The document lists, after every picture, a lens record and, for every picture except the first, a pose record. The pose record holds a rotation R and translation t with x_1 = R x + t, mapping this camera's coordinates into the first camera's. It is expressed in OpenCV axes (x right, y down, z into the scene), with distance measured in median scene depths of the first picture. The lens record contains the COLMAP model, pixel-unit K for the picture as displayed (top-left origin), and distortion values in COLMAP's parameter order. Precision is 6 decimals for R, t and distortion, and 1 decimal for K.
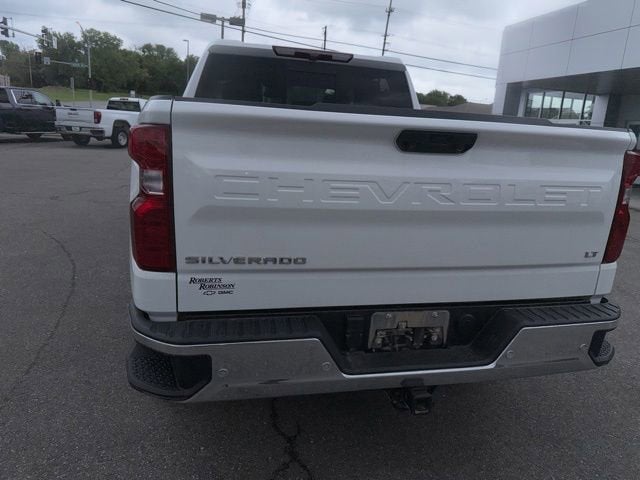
lens RADIAL K [[457.2, 0, 327.7], [0, 457.2, 236.9], [0, 0, 1]] dist [0.035054, -0.042268]
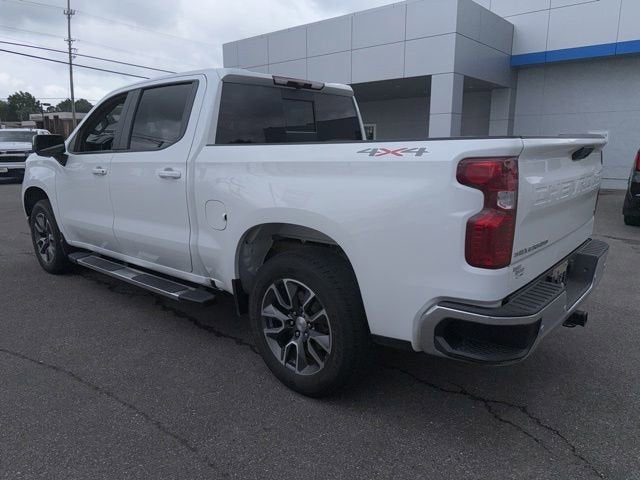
lens RADIAL K [[459.2, 0, 321.1], [0, 459.2, 244.2], [0, 0, 1]] dist [0.025299, -0.028628]
pose [[0.814917, -0.191379, 0.547069, -1.250363], [0.192339, 0.979717, 0.056221, -0.137491], [-0.546732, 0.059407, 0.835198, 0.147852]]
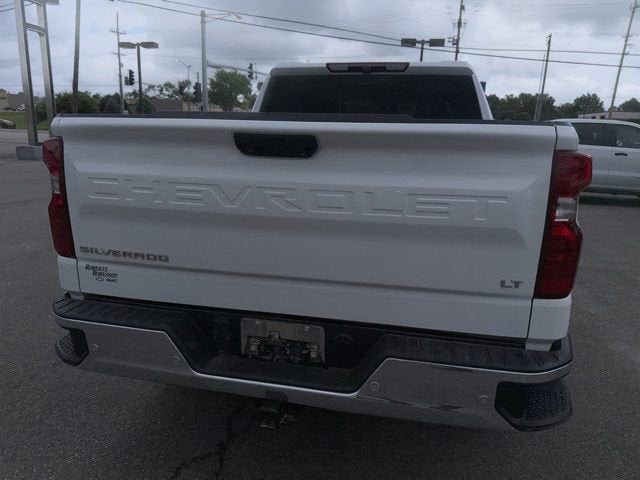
lens RADIAL K [[457.2, 0, 327.8], [0, 457.2, 246.5], [0, 0, 1]] dist [0.035054, -0.042268]
pose [[0.898296, 0.064315, -0.434658, 0.657714], [-0.074986, 0.997157, -0.007427, 0.003633], [0.432944, 0.039265, 0.900565, 0.164250]]
